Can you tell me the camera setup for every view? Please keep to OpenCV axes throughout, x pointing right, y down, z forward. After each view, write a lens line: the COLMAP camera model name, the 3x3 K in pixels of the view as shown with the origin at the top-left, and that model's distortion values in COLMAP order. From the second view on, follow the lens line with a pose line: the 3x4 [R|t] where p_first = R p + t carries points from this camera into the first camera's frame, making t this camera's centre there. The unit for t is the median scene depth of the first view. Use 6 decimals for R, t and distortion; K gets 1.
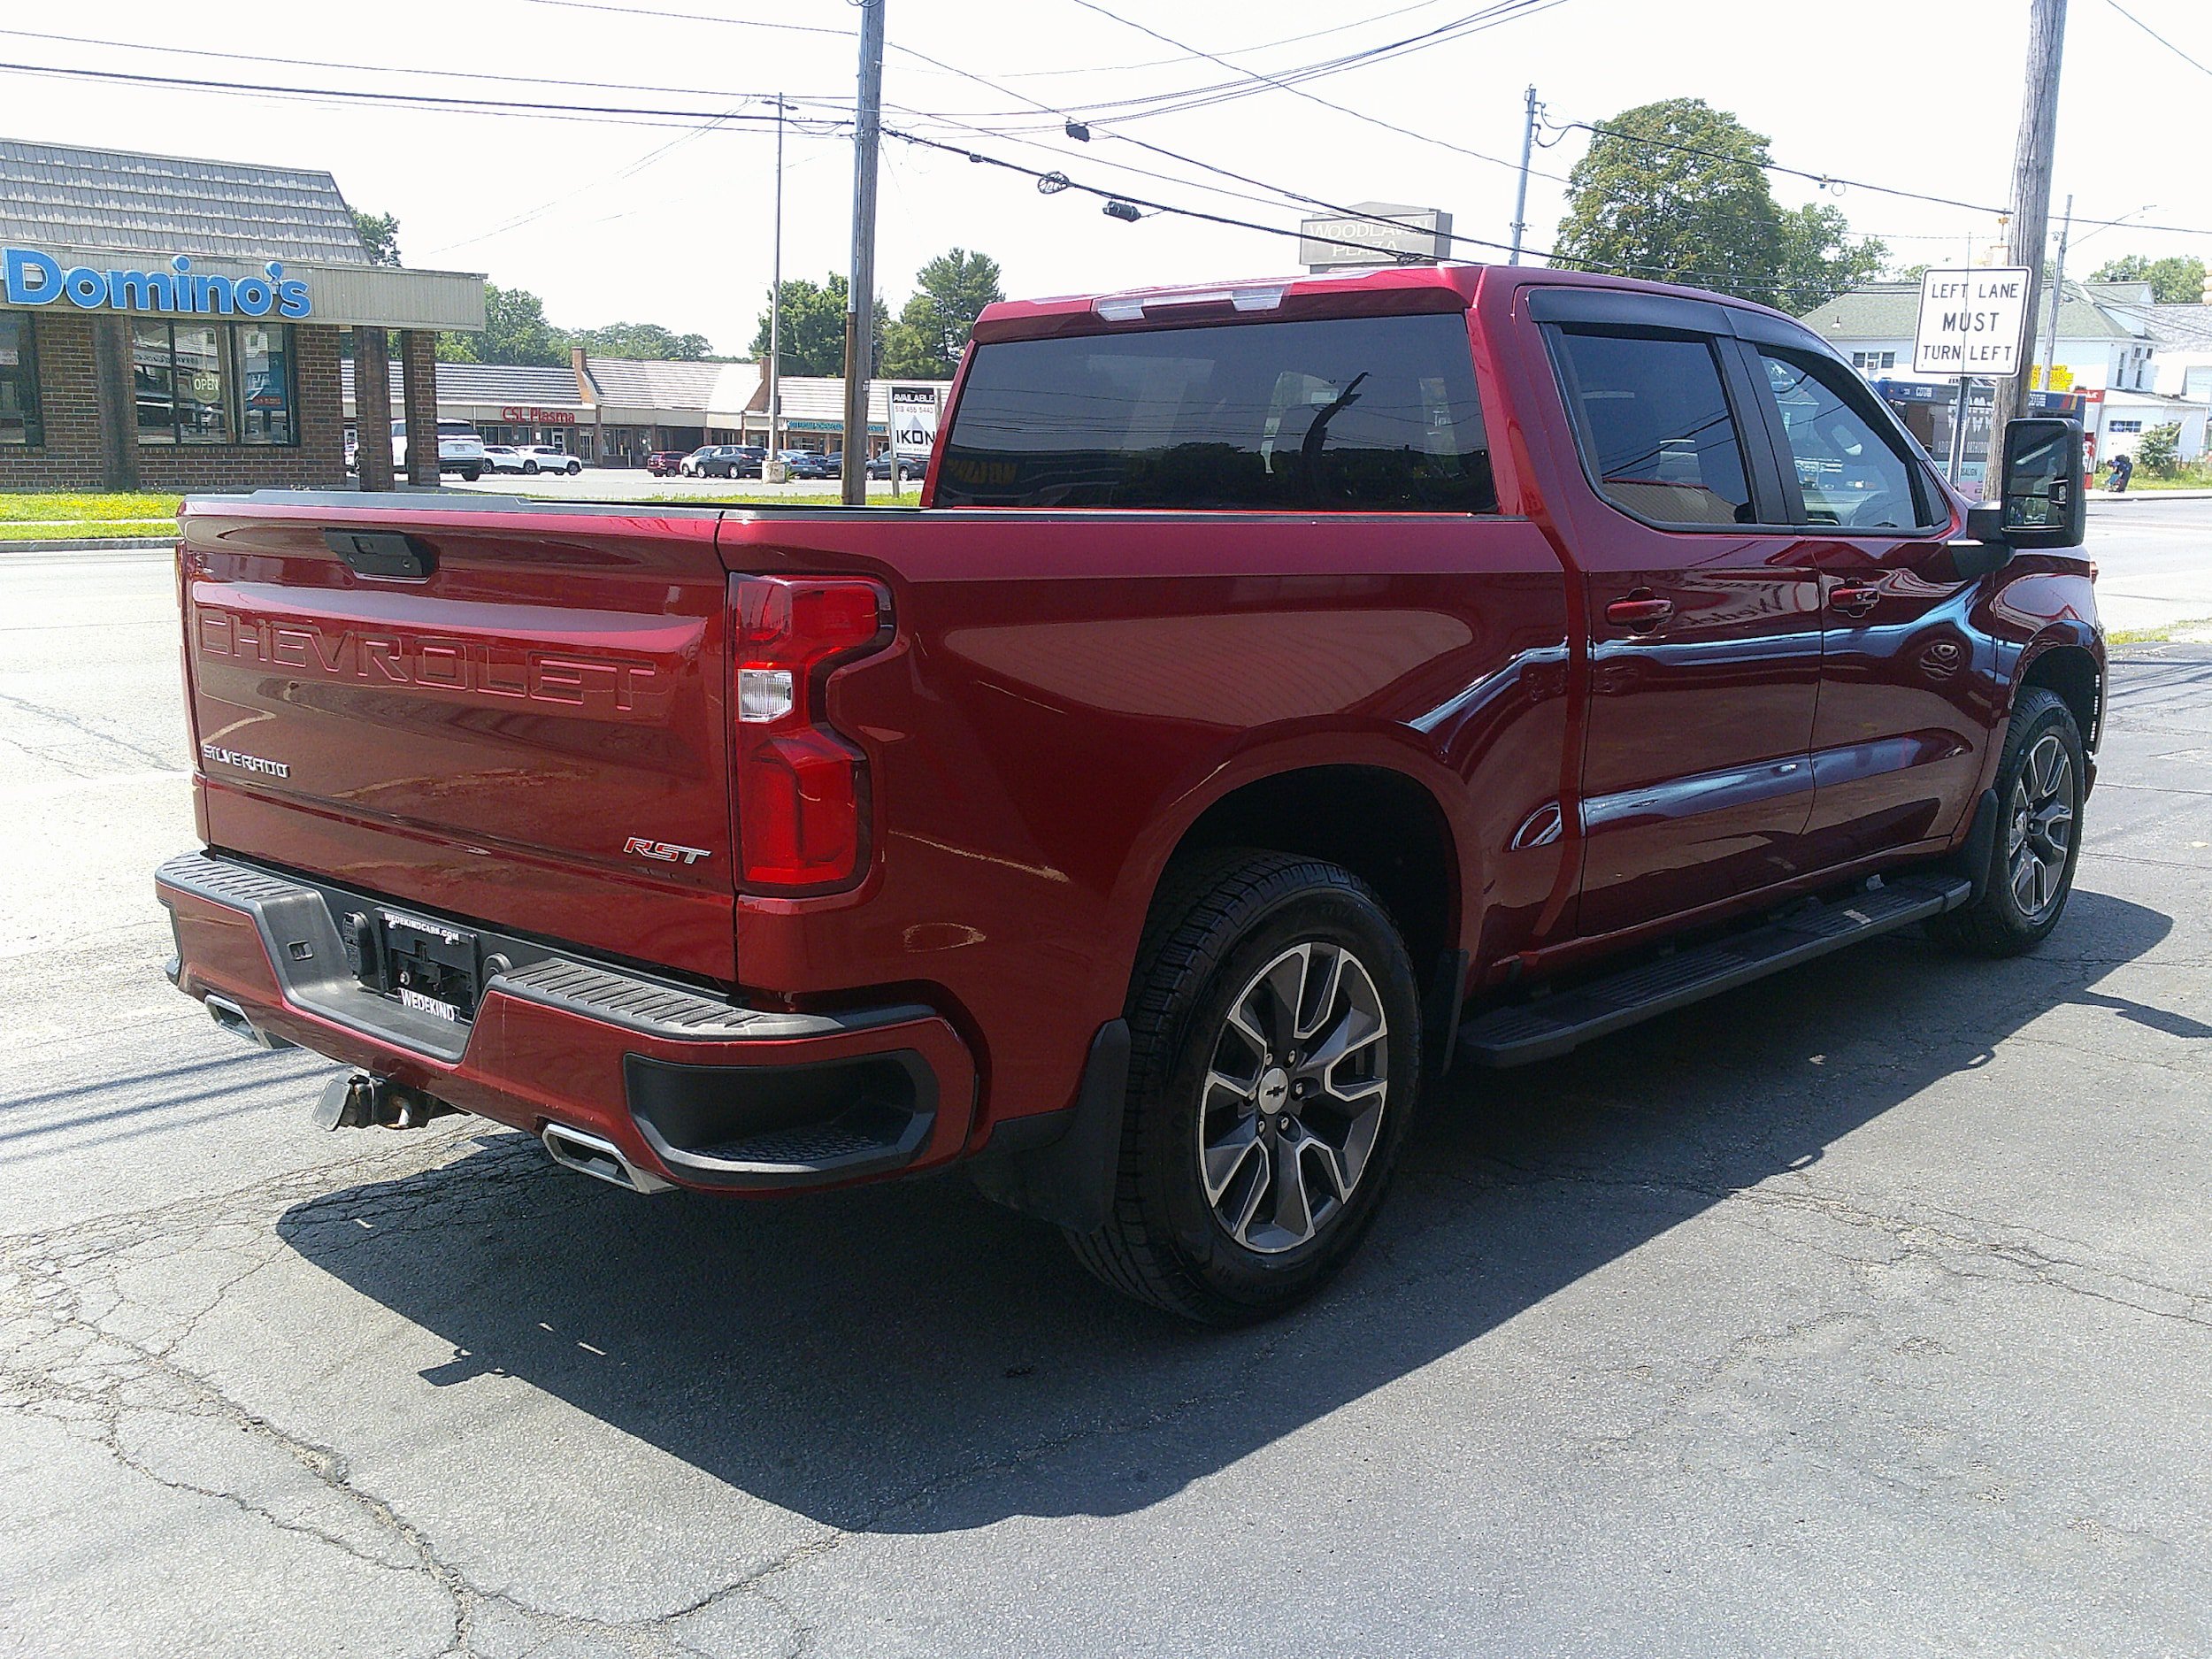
lens RADIAL K [[2026.1, 0, 1116.5], [0, 2026.1, 855.6], [0, 0, 1]] dist [0.130436, -0.272821]
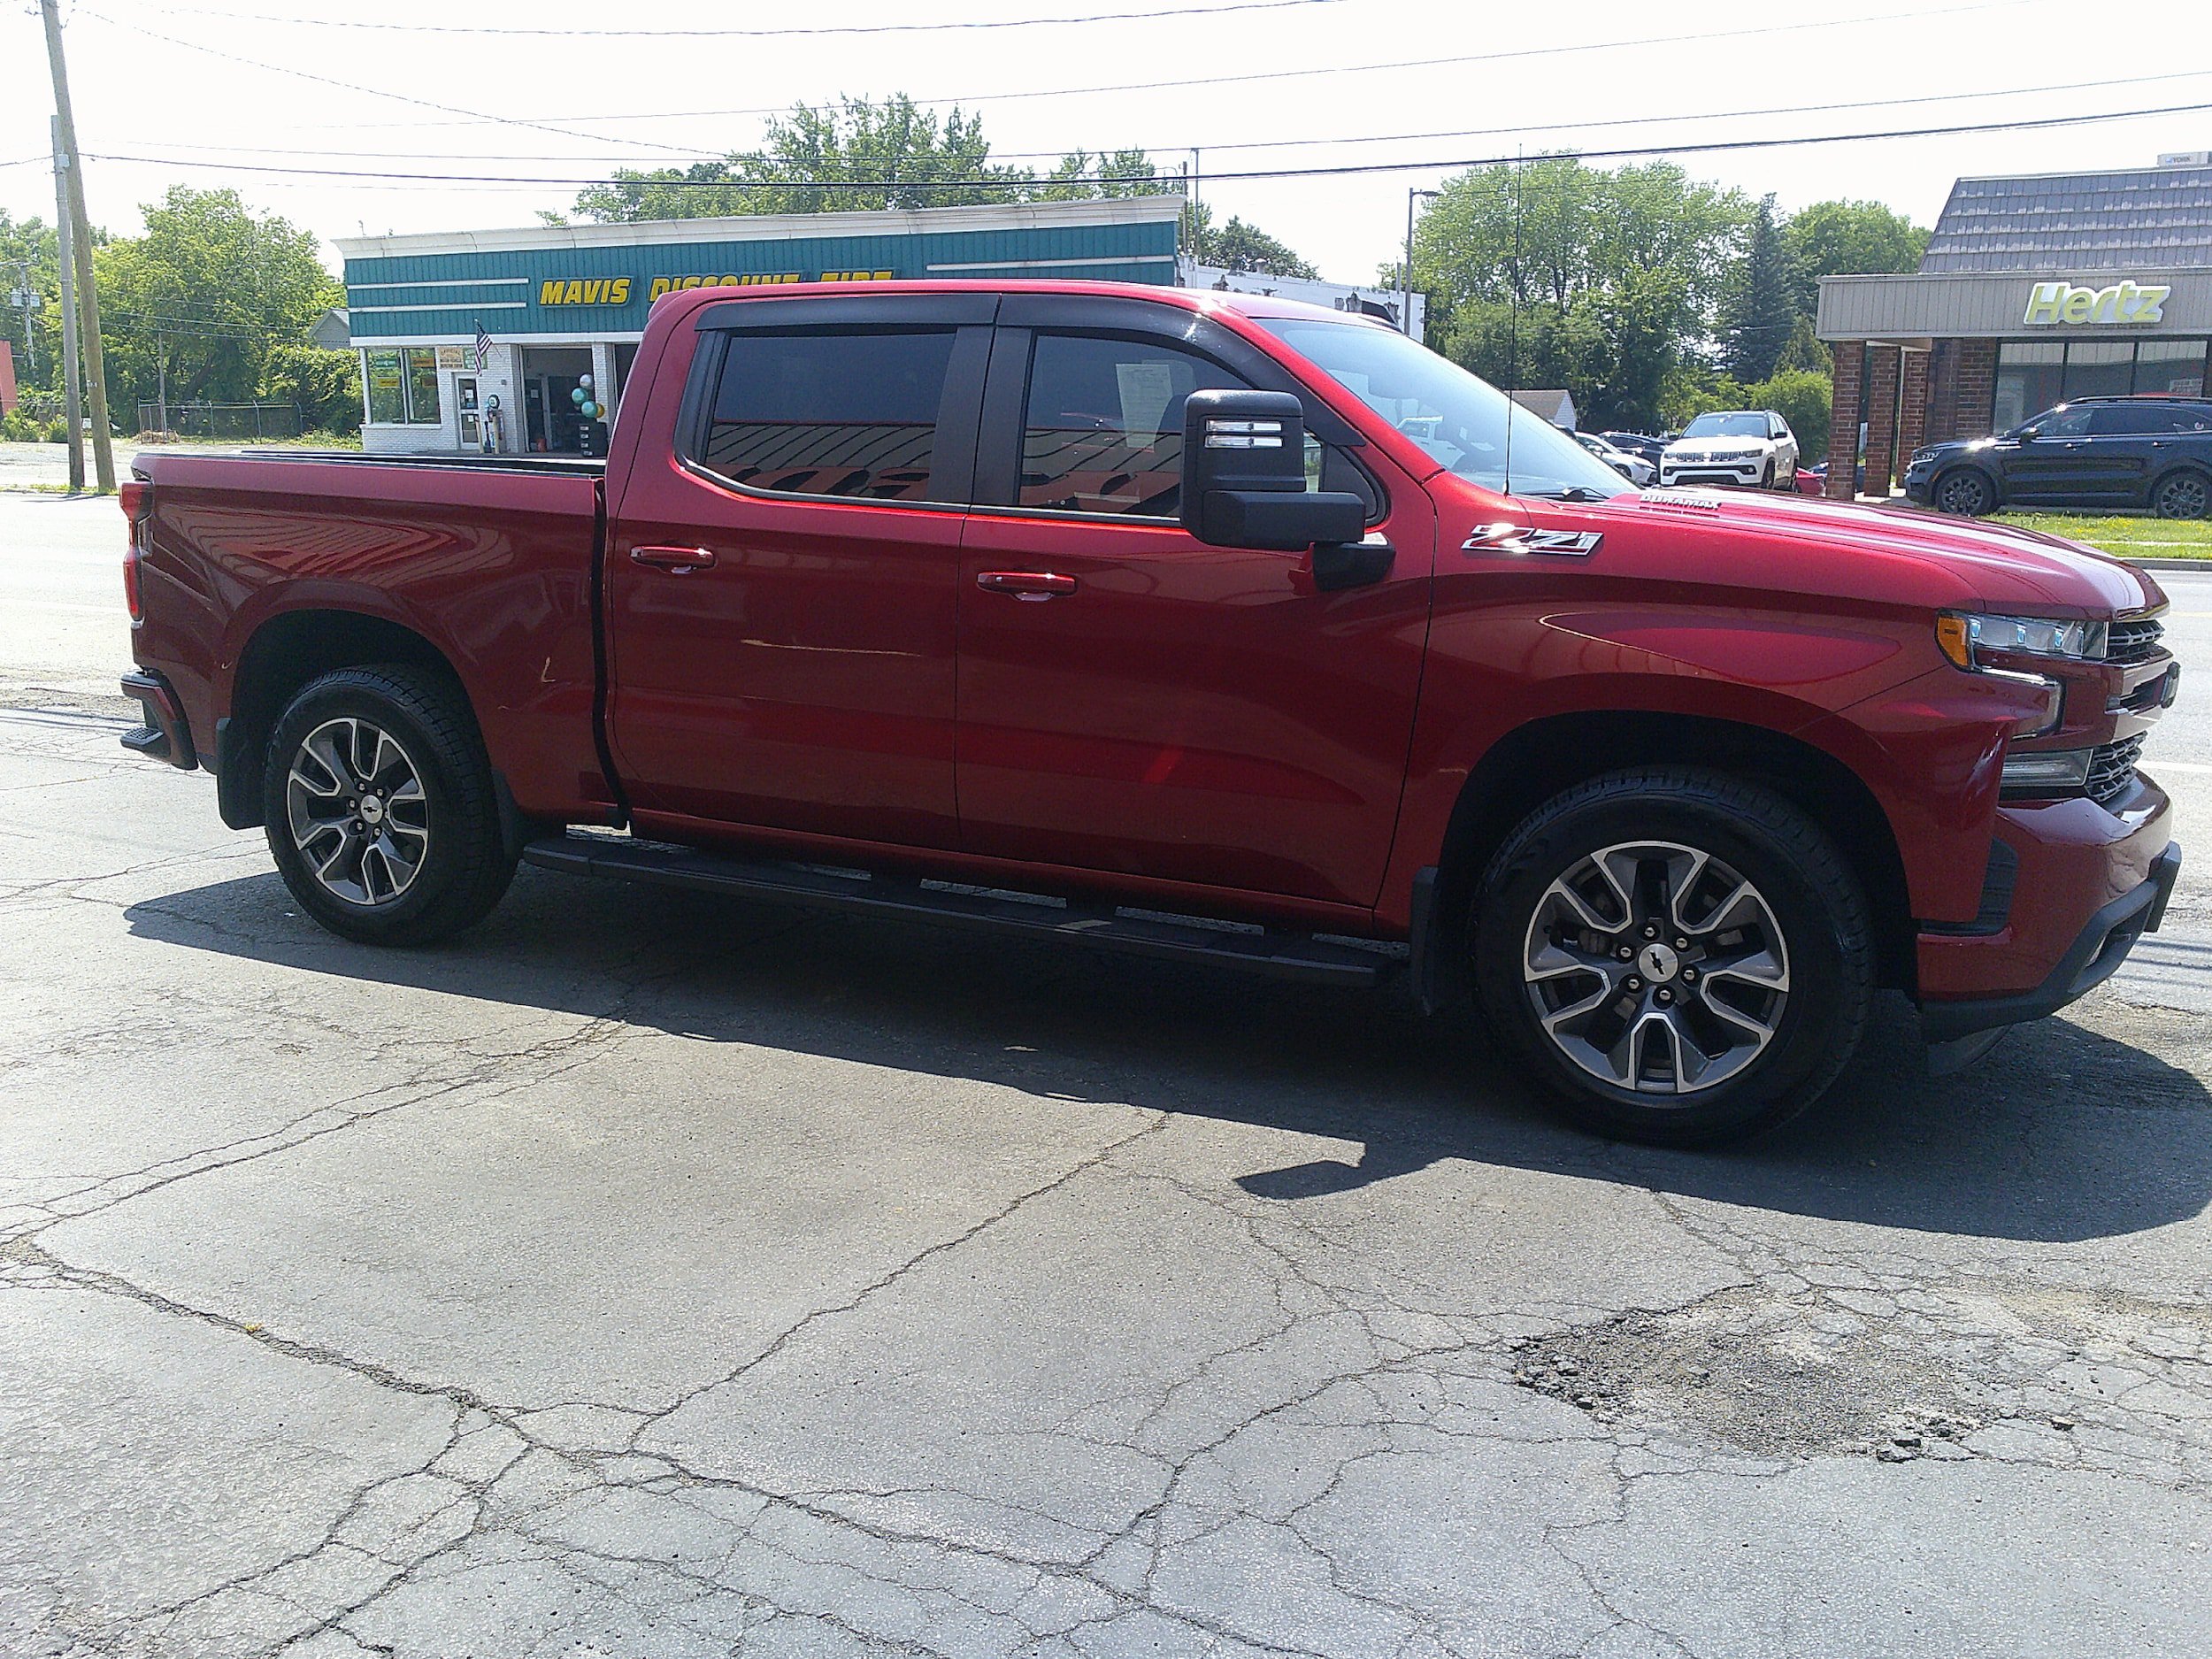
lens RADIAL K [[2045.3, 0, 1106.0], [0, 2045.3, 829.5], [0, 0, 1]] dist [0.145291, -0.313362]
pose [[0.267073, 0.166867, -0.949119, 1.072137], [-0.196949, 0.973558, 0.115744, -0.106234], [0.943336, 0.156016, 0.292875, 0.619271]]
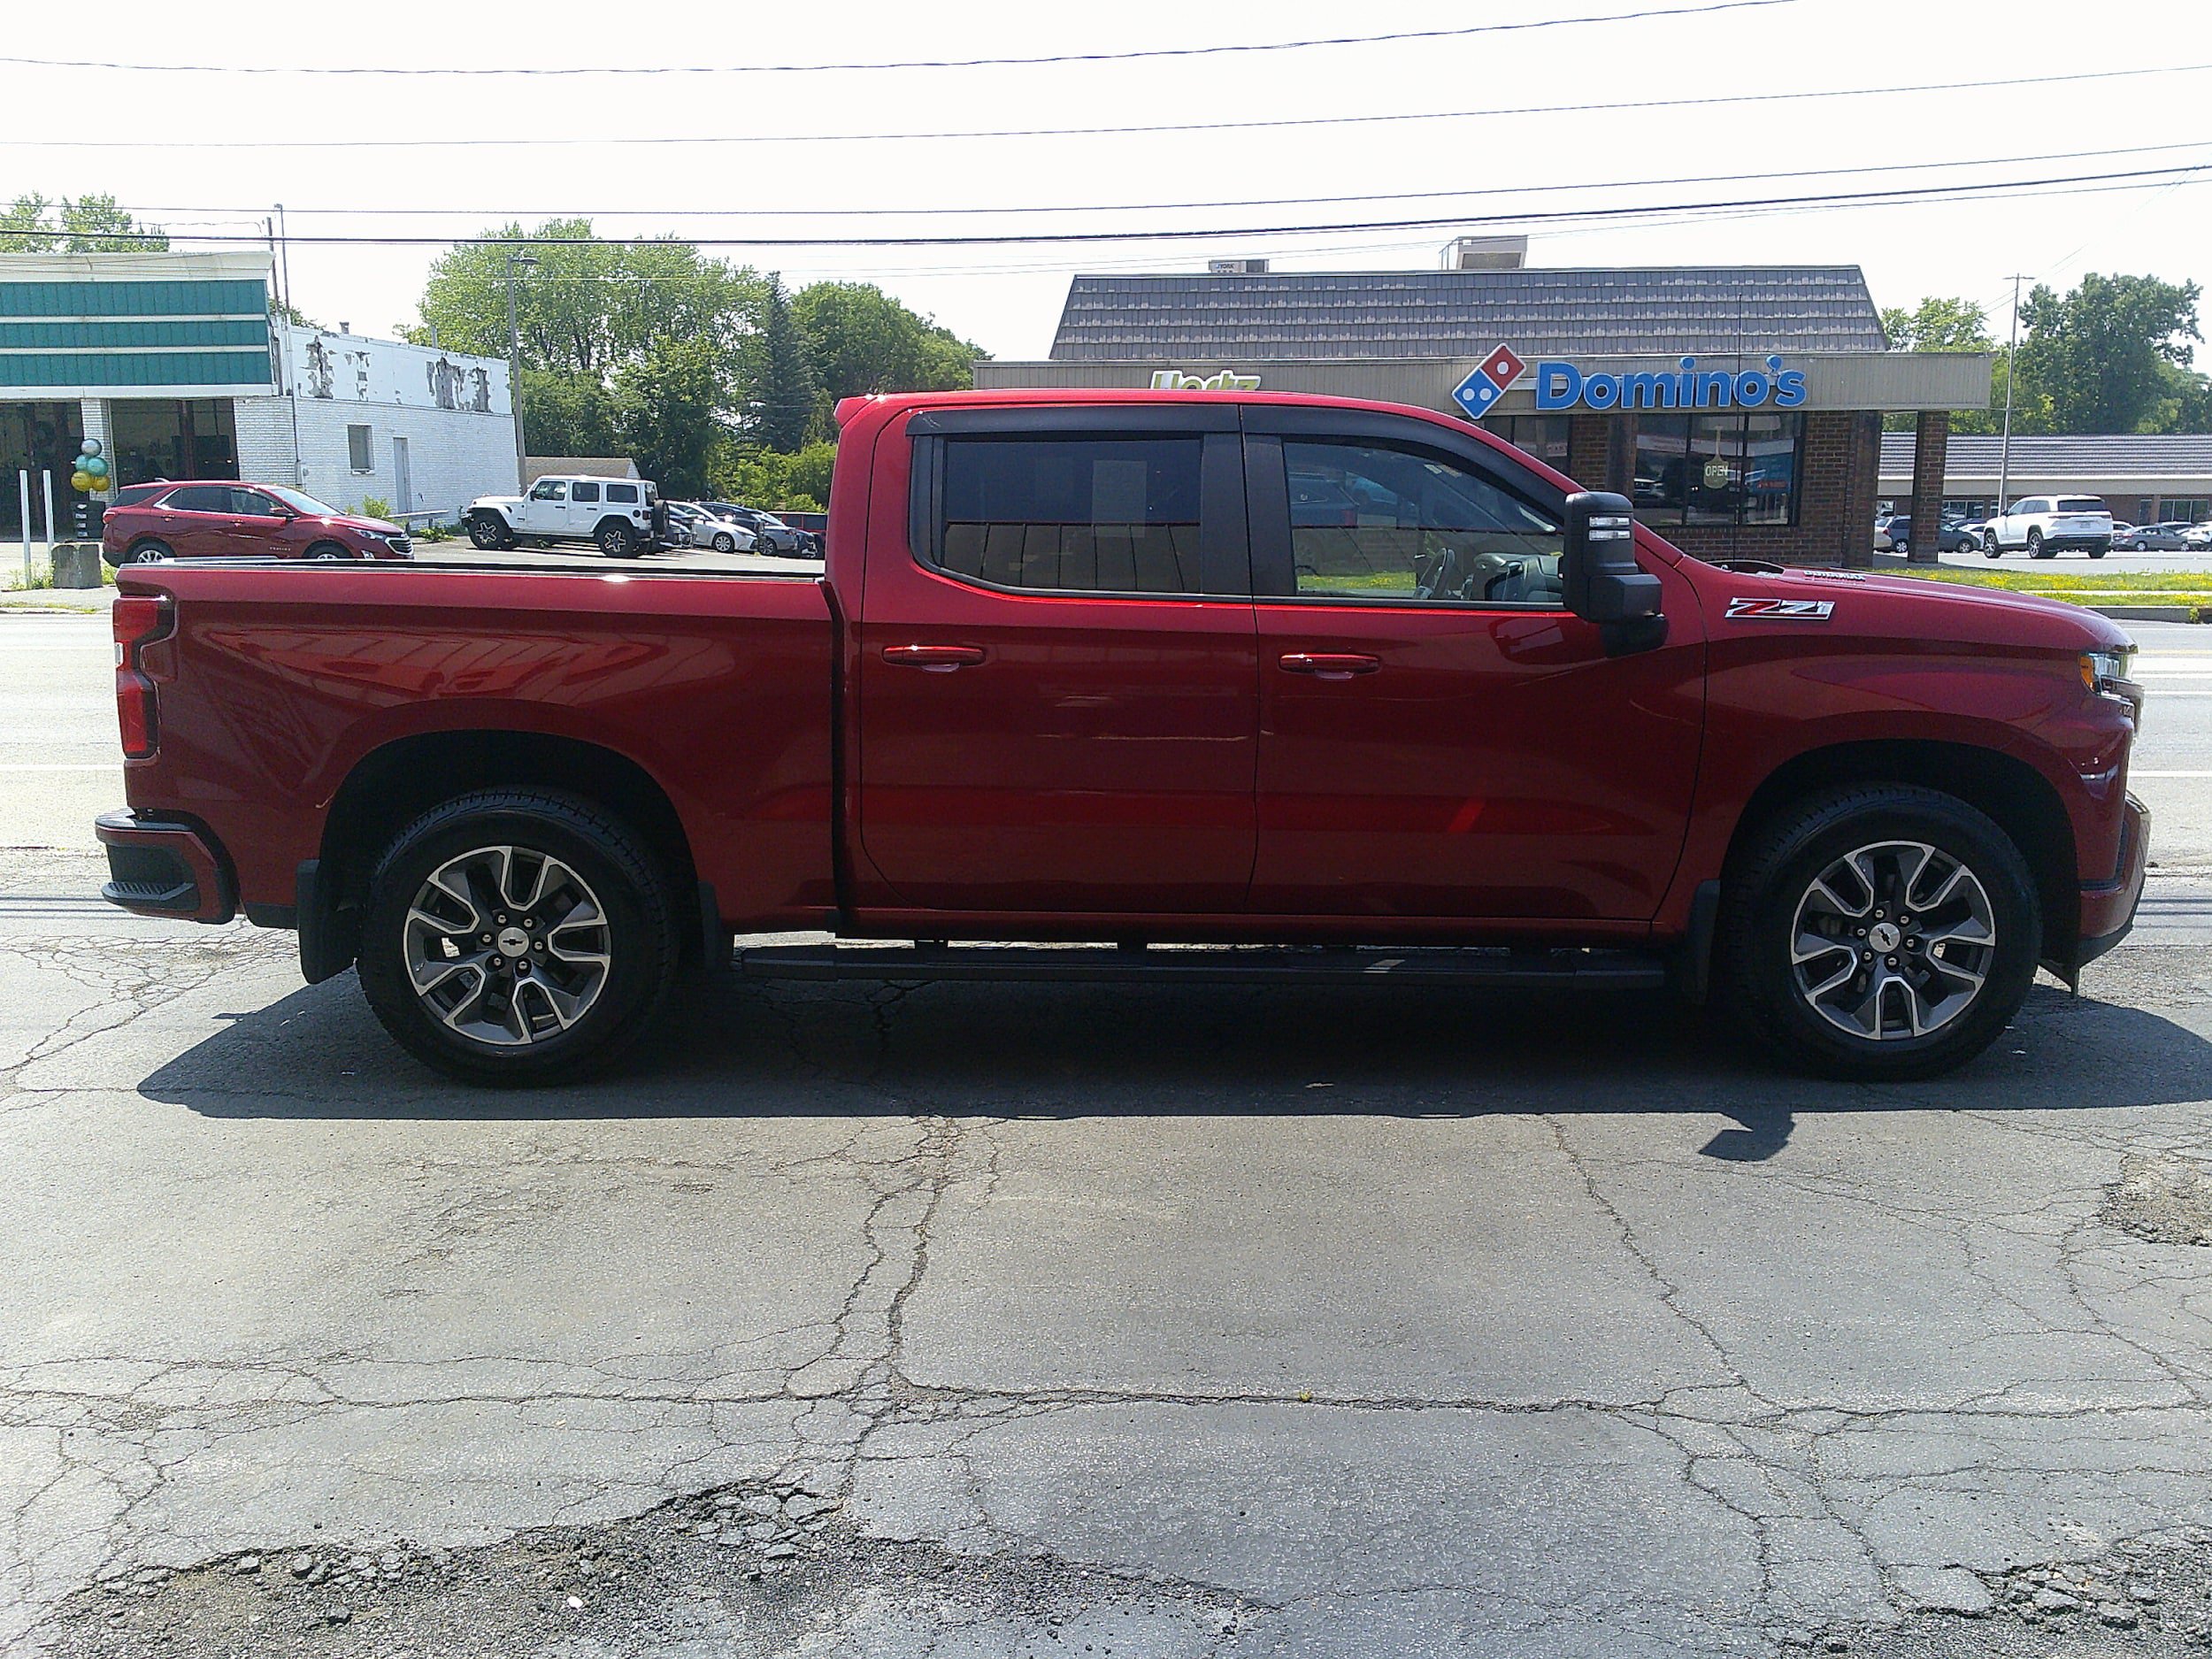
lens RADIAL K [[2045.3, 0, 1106.0], [0, 2045.3, 829.5], [0, 0, 1]] dist [0.145291, -0.313362]
pose [[0.675569, 0.096673, -0.730932, 0.881804], [-0.133447, 0.991026, 0.007733, -0.024136], [0.725120, 0.092317, 0.682407, 0.140581]]
